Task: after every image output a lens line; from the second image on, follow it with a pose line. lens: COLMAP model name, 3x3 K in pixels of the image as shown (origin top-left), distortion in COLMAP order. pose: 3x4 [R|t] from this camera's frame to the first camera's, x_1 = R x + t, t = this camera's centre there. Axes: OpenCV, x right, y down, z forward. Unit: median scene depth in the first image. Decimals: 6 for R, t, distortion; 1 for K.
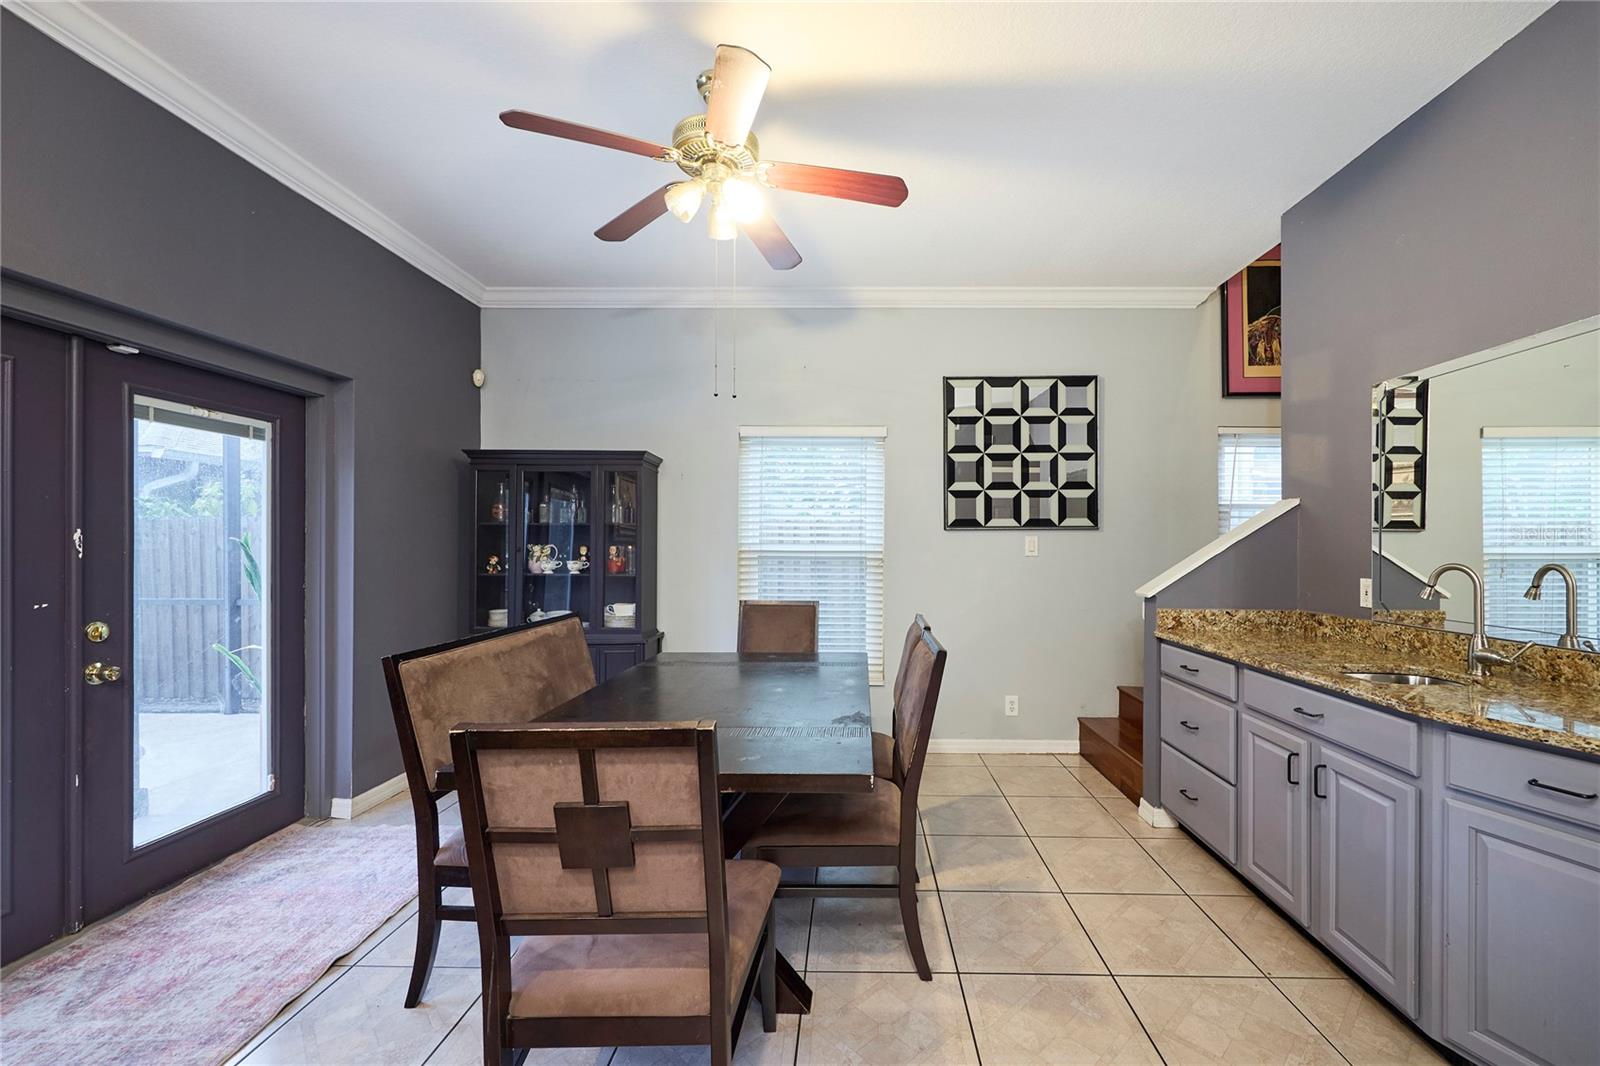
lens RADIAL K [[643.3, 0, 844.6], [0, 643.3, 536.5], [0, 0, 1]] dist [0.000106, -0.000140]
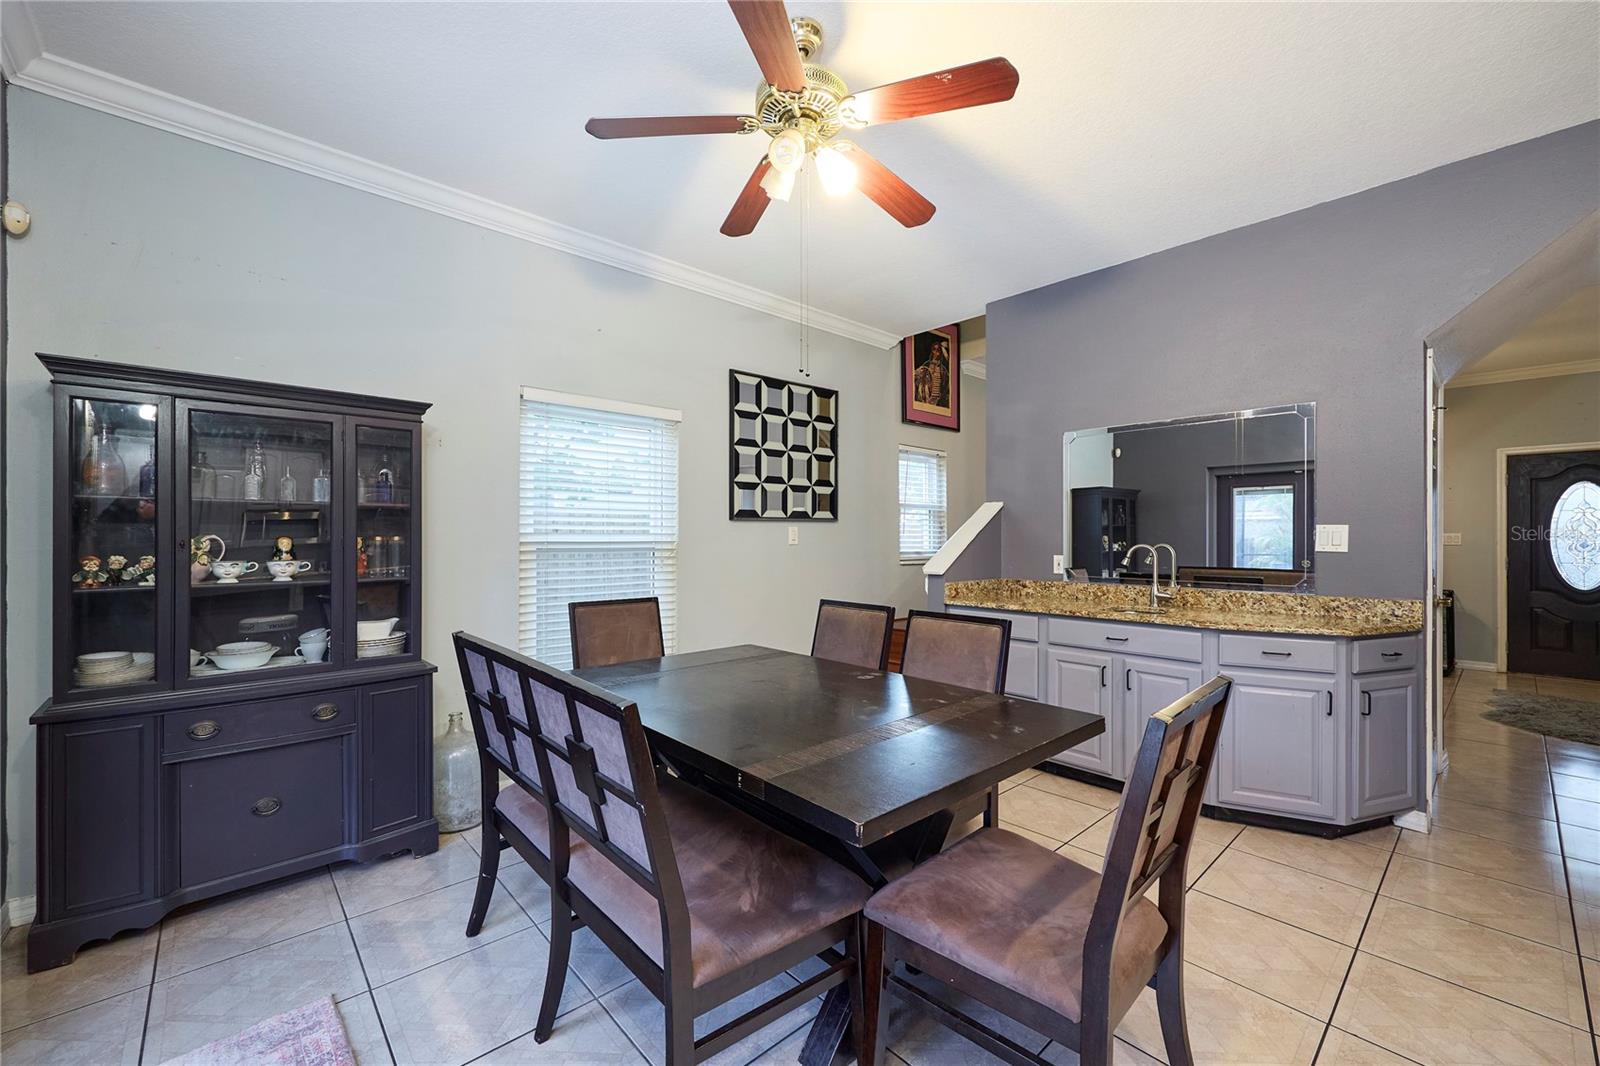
lens RADIAL K [[640.0, 0, 800.0], [0, 640.0, 533.0], [0, 0, 1]] dist [-0.001502, -0.000323]
pose [[0.732370, 0.000495, 0.680907, -0.456385], [-0.006379, 0.999961, 0.006134, 0.003530], [-0.680877, -0.008836, 0.732345, 0.183557]]
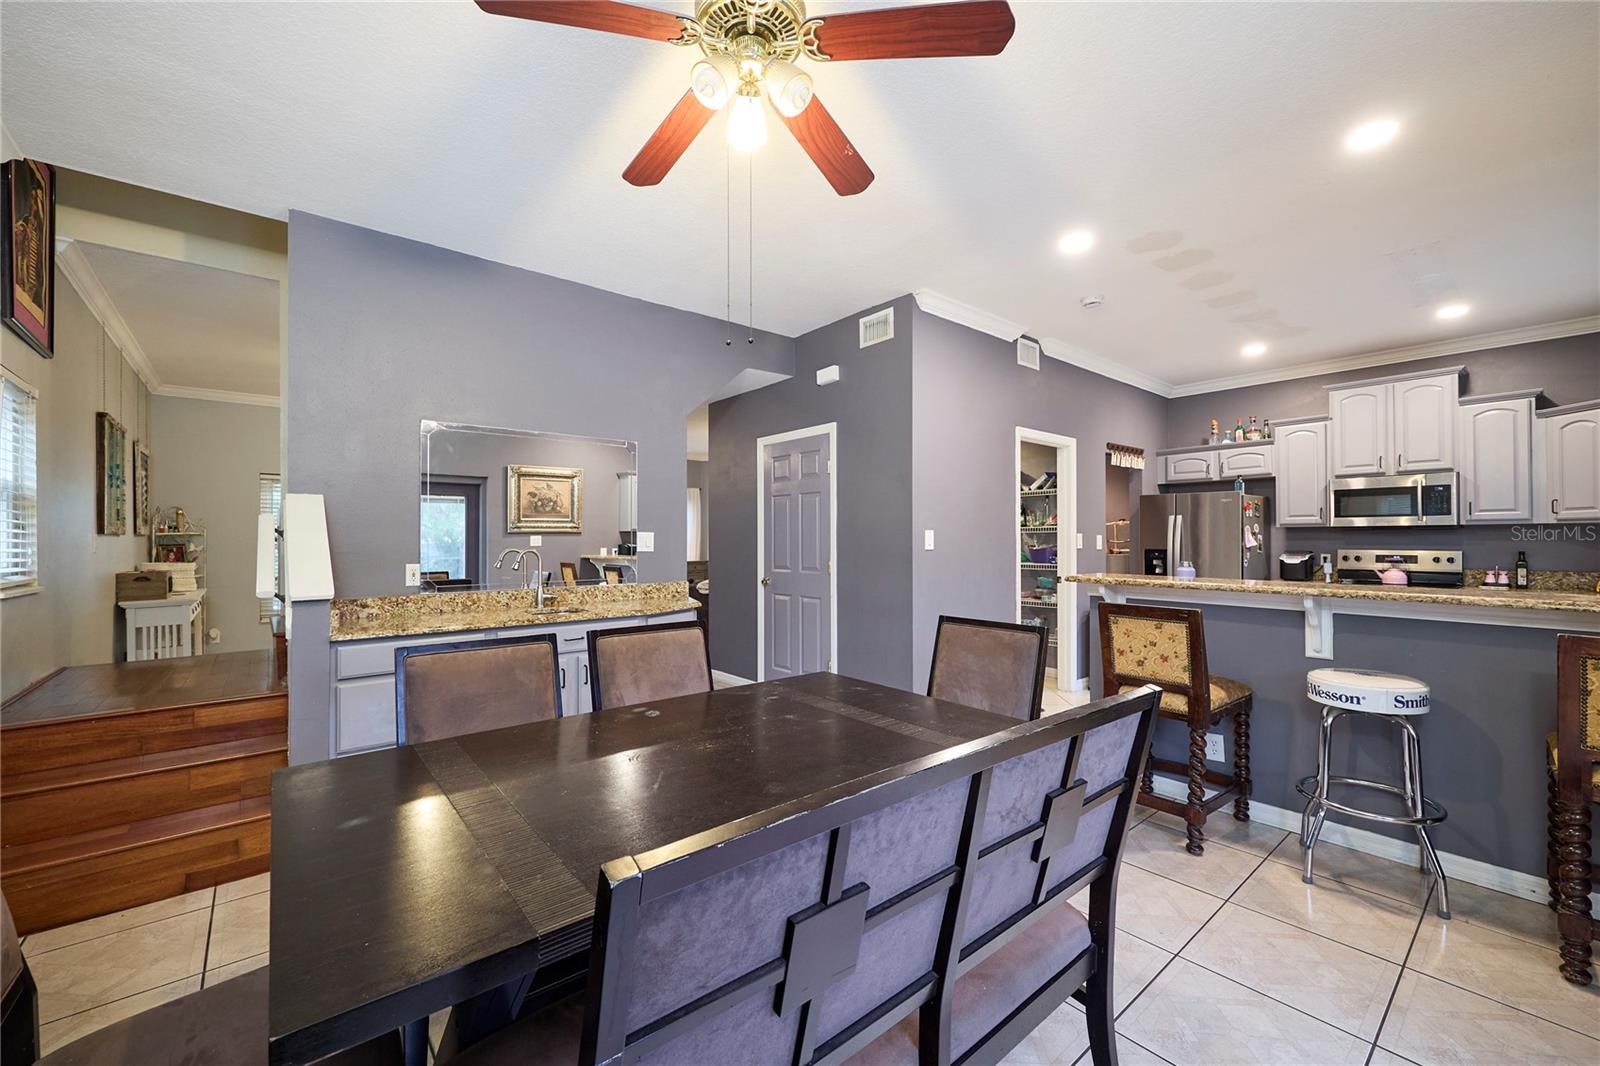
lens RADIAL K [[640.0, 0, 800.0], [0, 640.0, 533.0], [0, 0, 1]] dist [-0.001502, -0.000323]
pose [[-0.649166, 0.007050, 0.760614, -0.448214], [-0.007688, 0.999845, -0.015828, 0.010662], [-0.760608, -0.016123, -0.649012, 0.798815]]
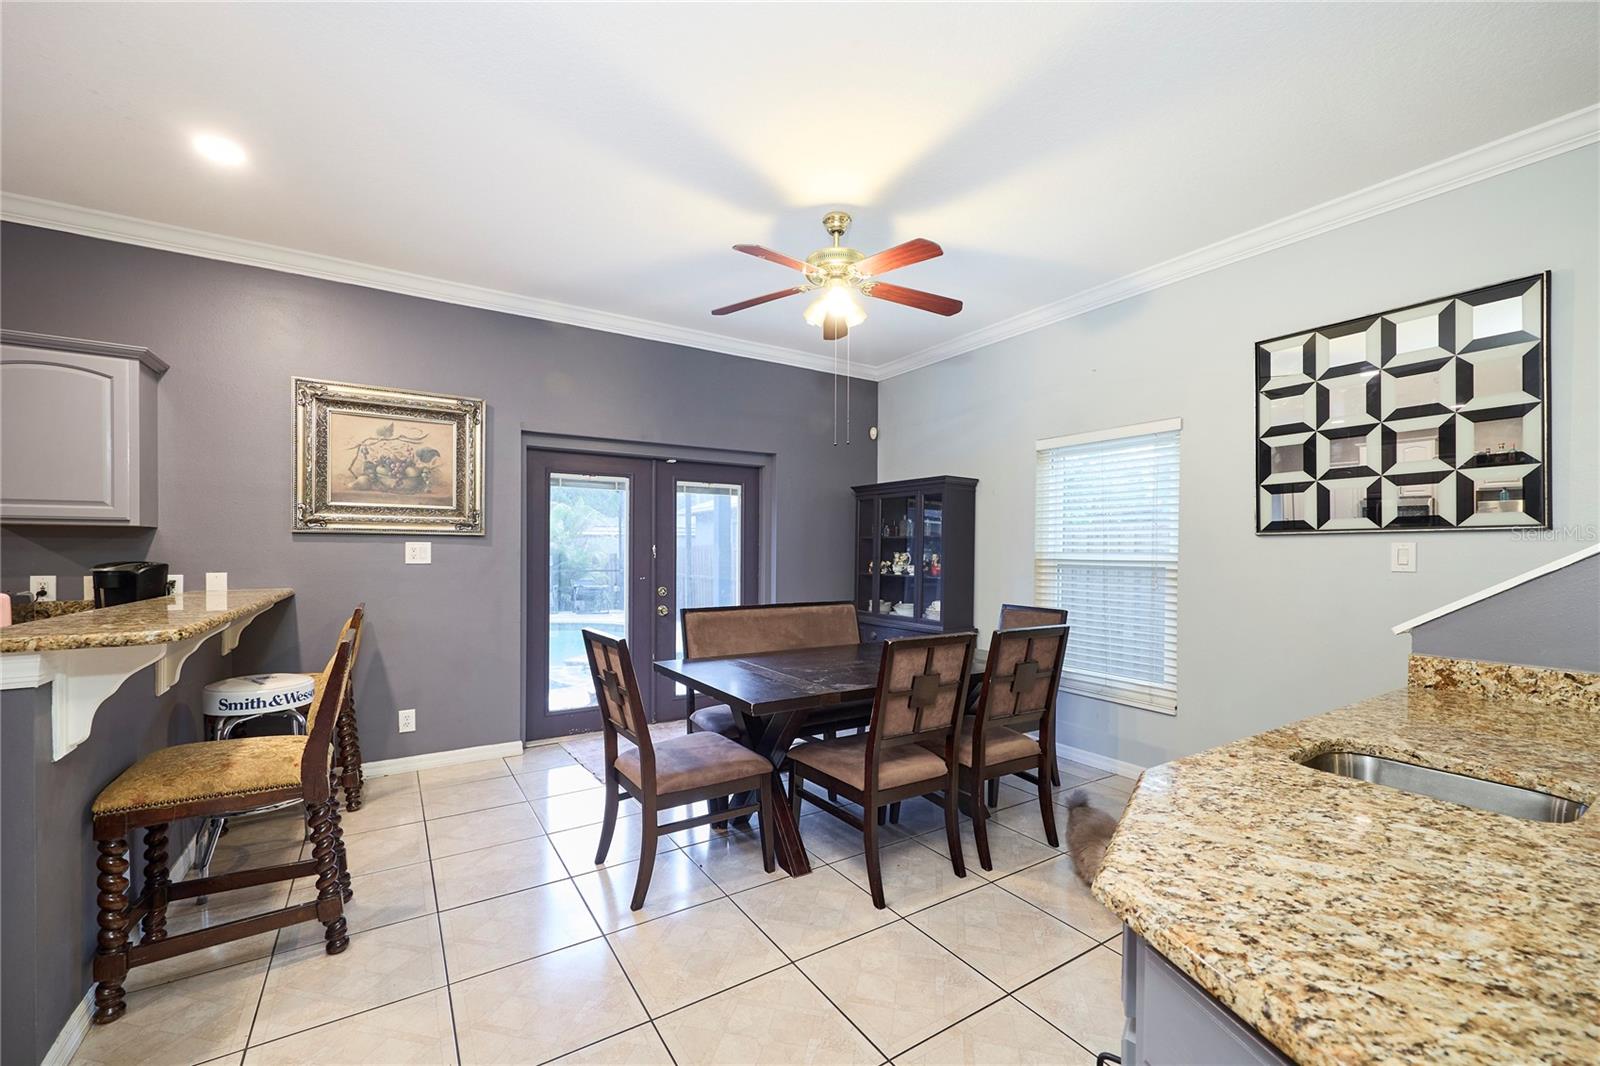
lens RADIAL K [[648.1, 0, 796.4], [0, 648.1, 542.4], [0, 0, 1]] dist [0.001321, -0.000071]
pose [[0.548867, -0.010920, -0.835838, 0.512774], [0.006962, 0.999940, -0.008491, 0.000969], [0.835881, -0.001159, 0.548910, 0.089647]]
